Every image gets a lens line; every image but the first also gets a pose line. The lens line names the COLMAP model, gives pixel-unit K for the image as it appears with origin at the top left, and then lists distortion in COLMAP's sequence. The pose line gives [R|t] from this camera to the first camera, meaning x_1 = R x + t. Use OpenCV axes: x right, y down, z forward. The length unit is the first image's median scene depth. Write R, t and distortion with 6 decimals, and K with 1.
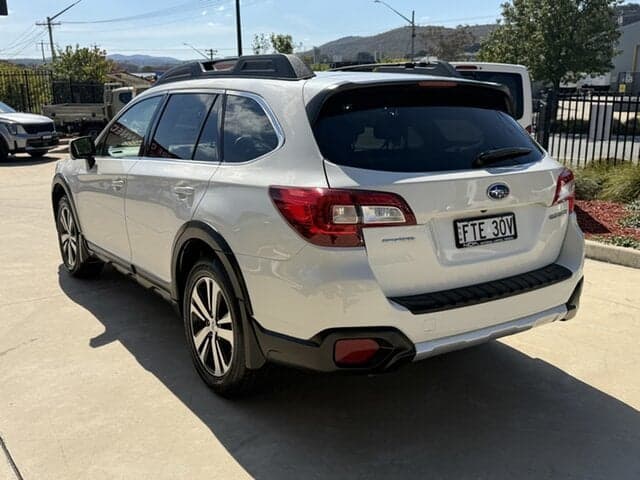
lens RADIAL K [[626.6, 0, 320.0], [0, 626.6, 240.0], [0, 0, 1]] dist [0.111083, -0.210084]
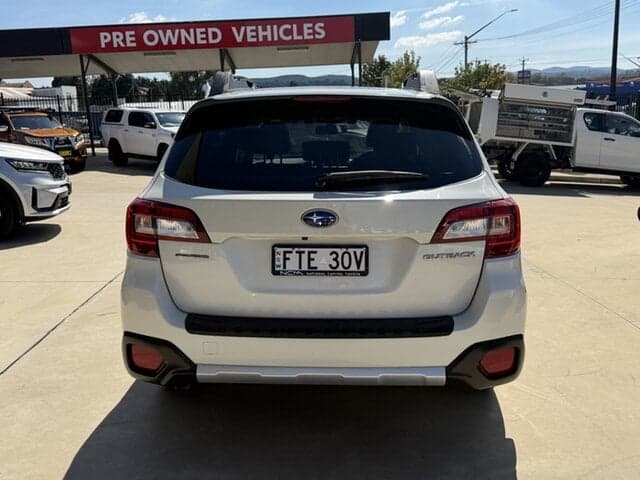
lens RADIAL K [[626.6, 0, 320.0], [0, 626.6, 240.0], [0, 0, 1]] dist [0.111083, -0.210084]
pose [[0.814811, 0.108405, -0.569501, 0.782191], [-0.119518, 0.992670, 0.017956, -0.061800], [0.567273, 0.053434, 0.821795, 0.273709]]
